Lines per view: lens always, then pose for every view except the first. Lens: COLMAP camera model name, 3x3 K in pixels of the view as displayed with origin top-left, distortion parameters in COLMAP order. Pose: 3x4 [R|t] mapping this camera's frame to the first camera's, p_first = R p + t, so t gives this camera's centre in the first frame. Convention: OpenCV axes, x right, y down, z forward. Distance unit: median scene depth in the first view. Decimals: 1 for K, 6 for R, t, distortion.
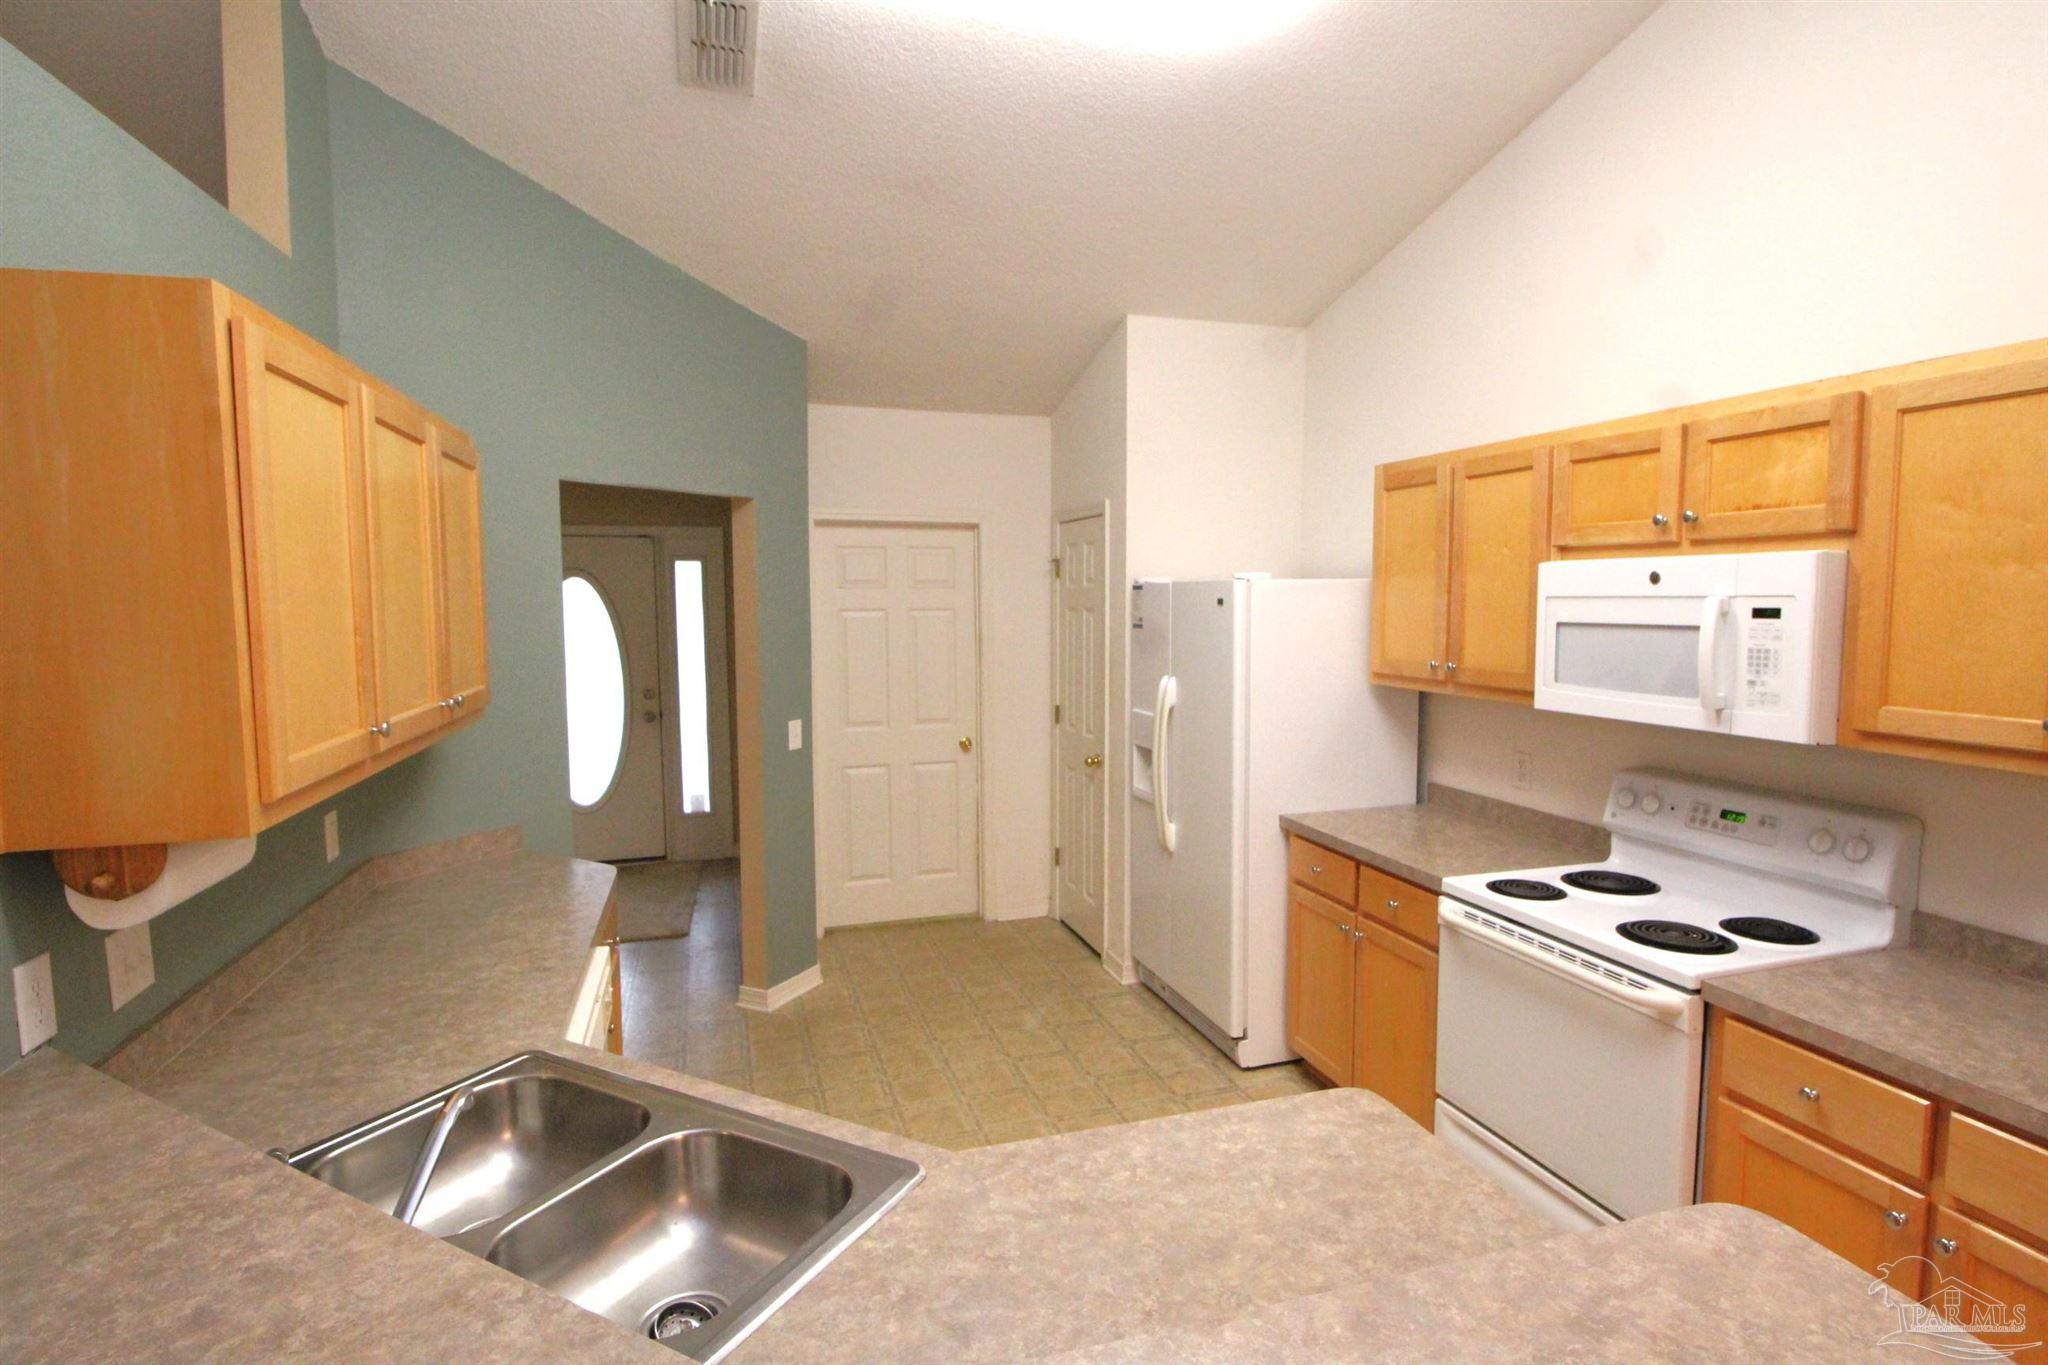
lens RADIAL K [[1044.7, 0, 1052.3], [0, 1044.7, 677.0], [0, 0, 1]] dist [0.005754, -0.012841]
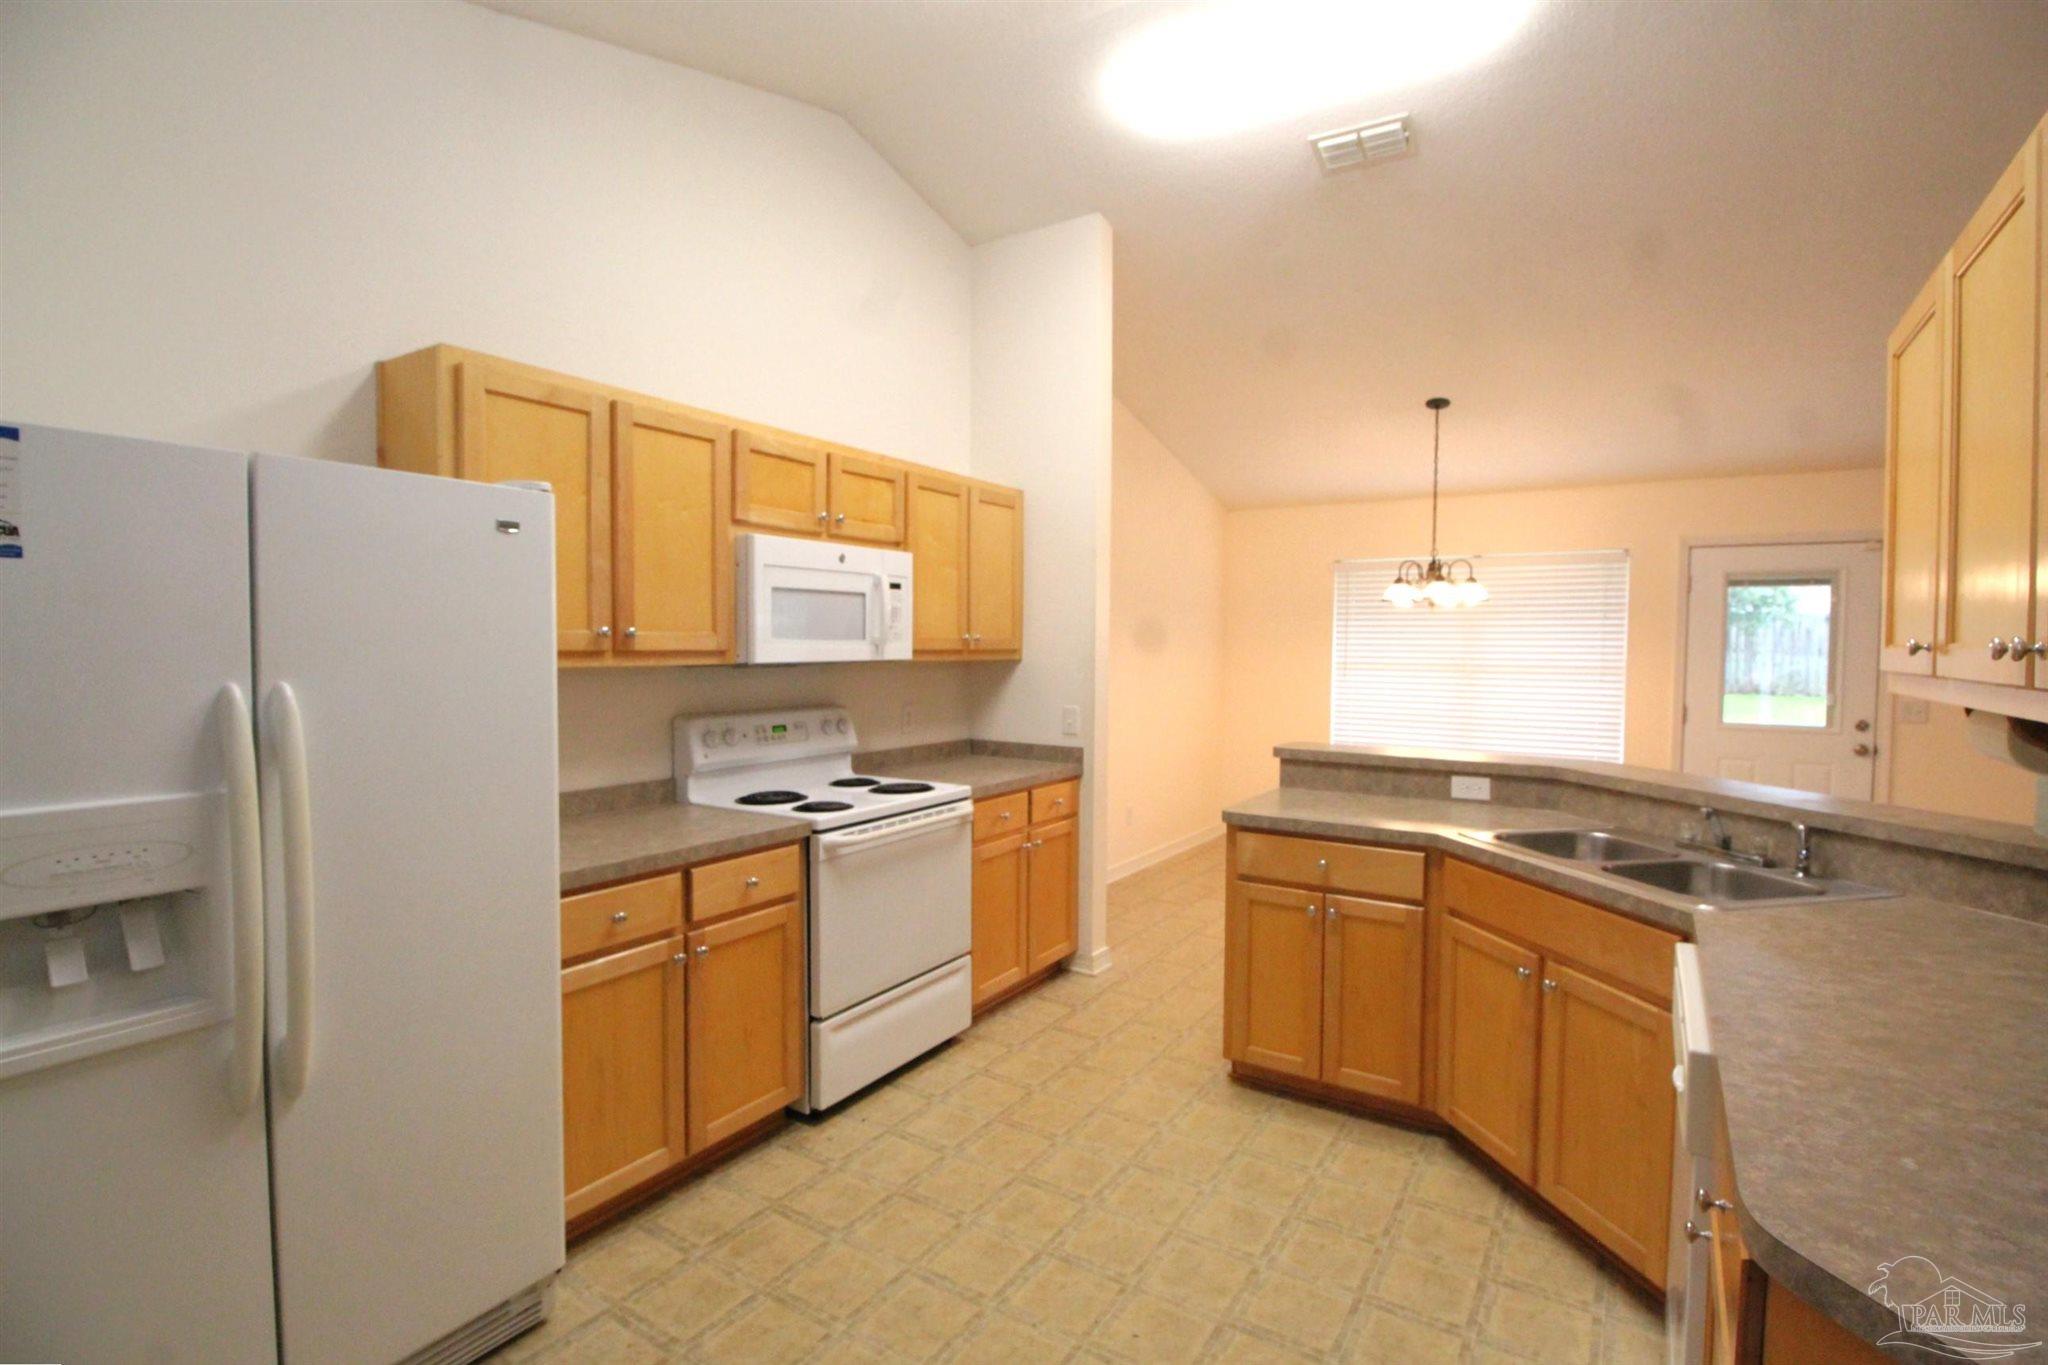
lens RADIAL K [[947.4, 0, 1041.2], [0, 947.4, 687.6], [0, 0, 1]] dist [-0.012202, 0.000115]
pose [[-0.636684, -0.039935, 0.770090, -0.620764], [0.054998, 0.993763, 0.097005, -0.030962], [-0.769161, 0.104115, -0.630517, 1.675334]]
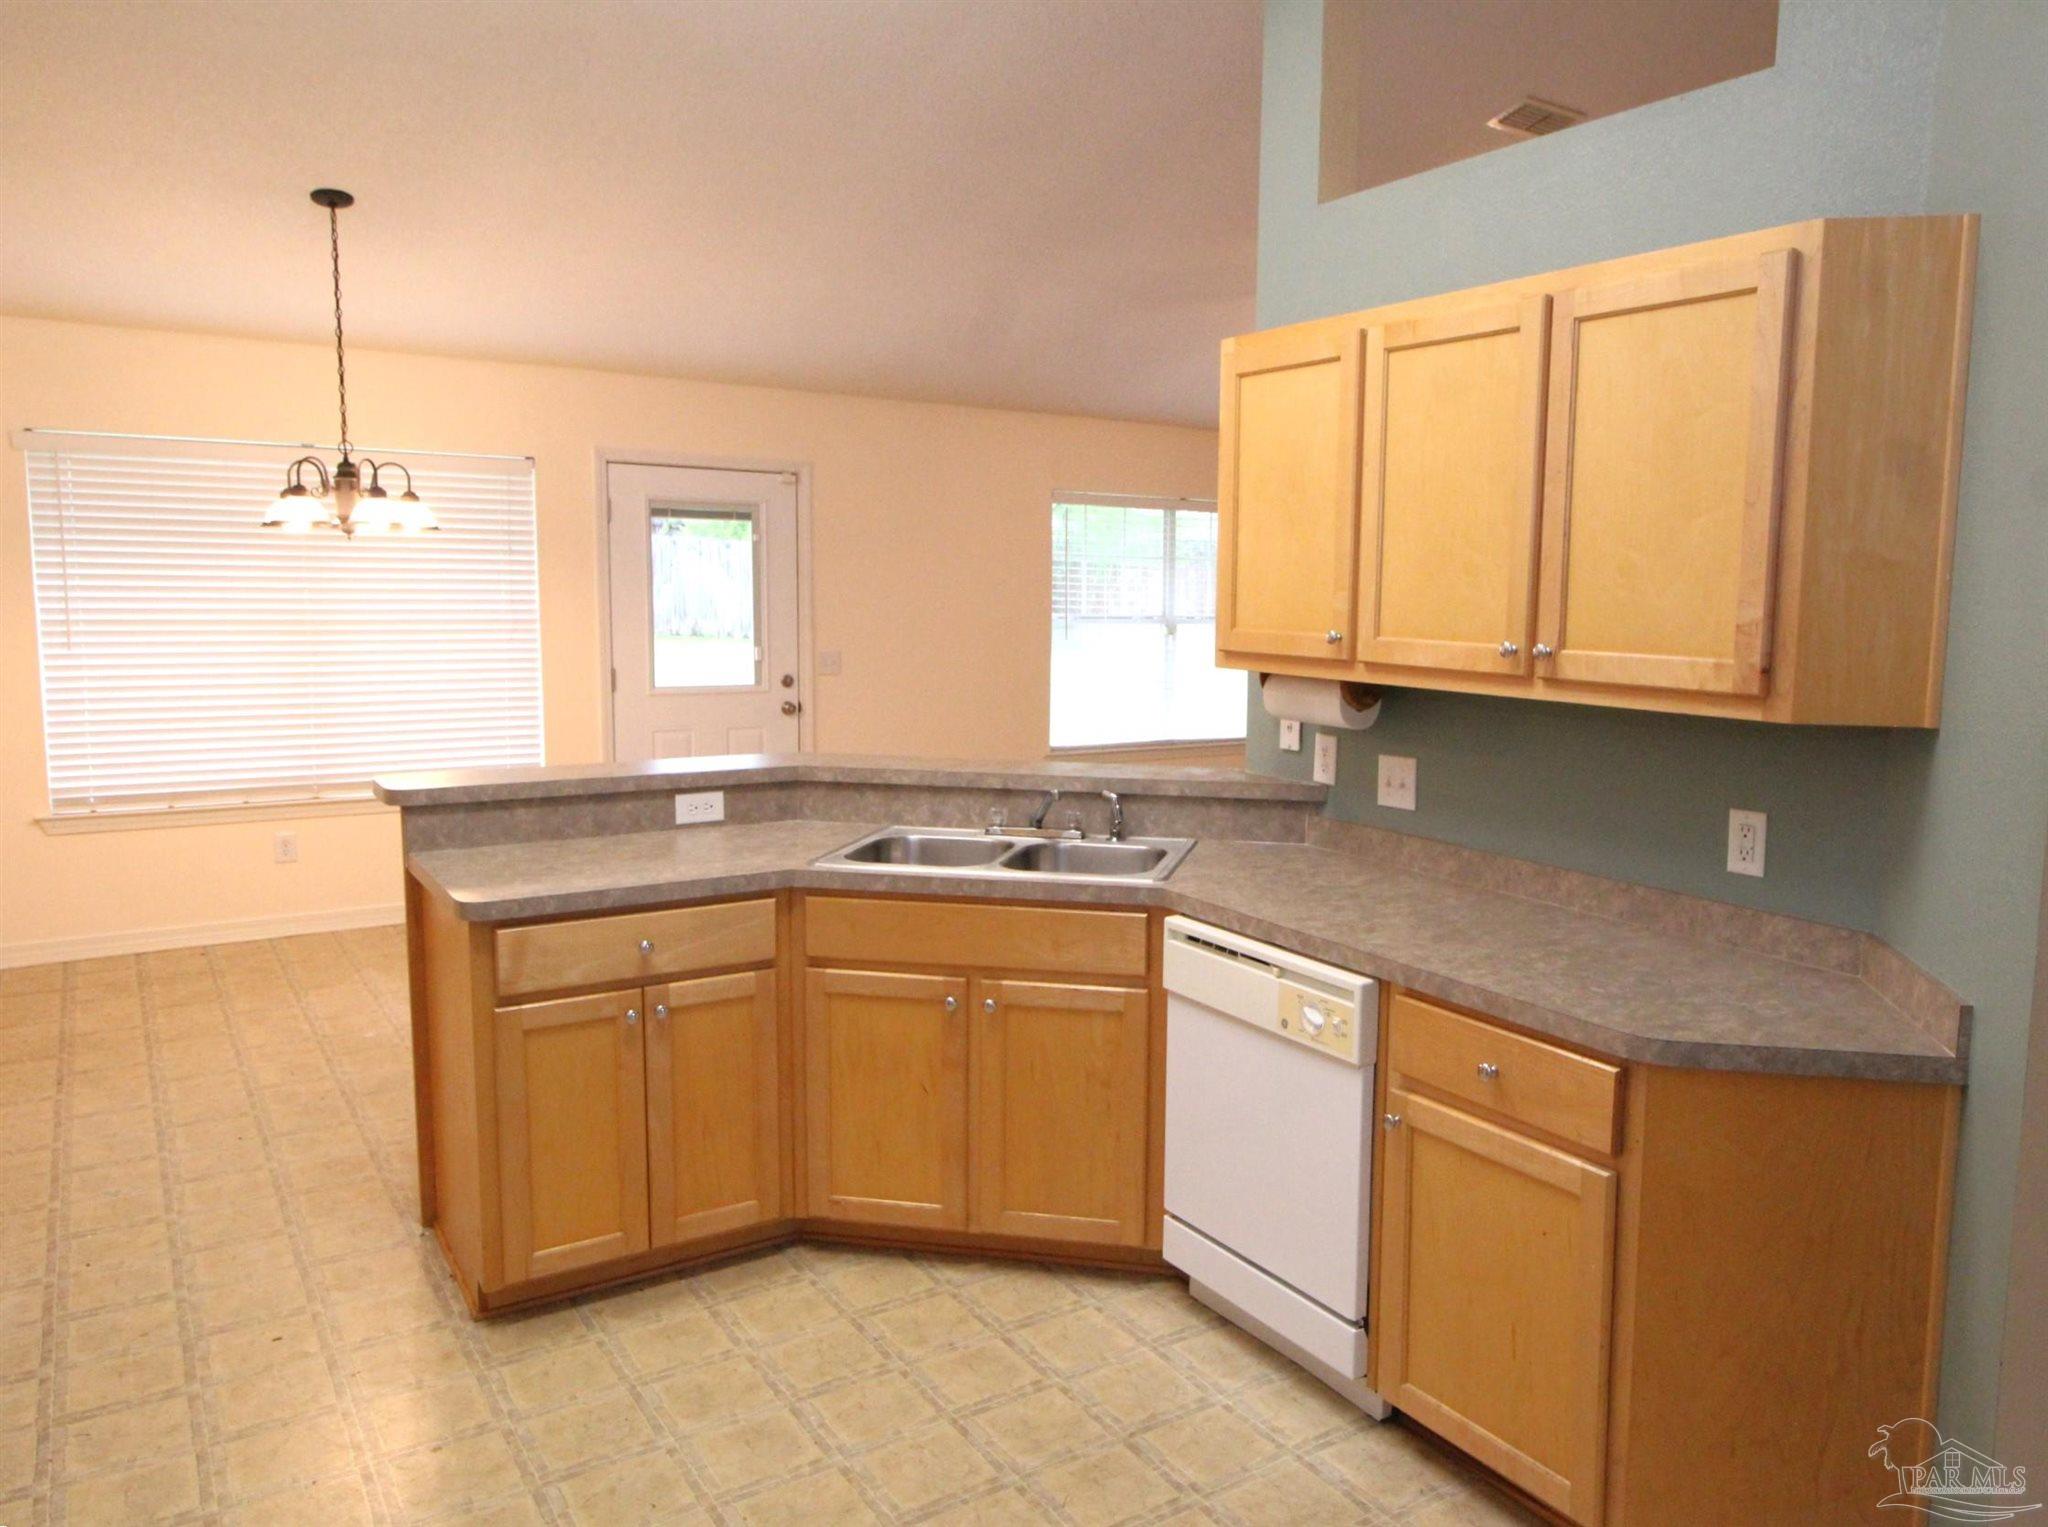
lens RADIAL K [[1476.1, 0, 1126.4], [0, 1476.1, 770.6], [0, 0, 1]] dist [0.033927, -0.001210]
pose [[-0.961431, 0.023016, -0.274082, 0.018747], [-0.035626, 0.977677, 0.207072, -0.109073], [0.272730, 0.208850, -0.939149, 1.980405]]
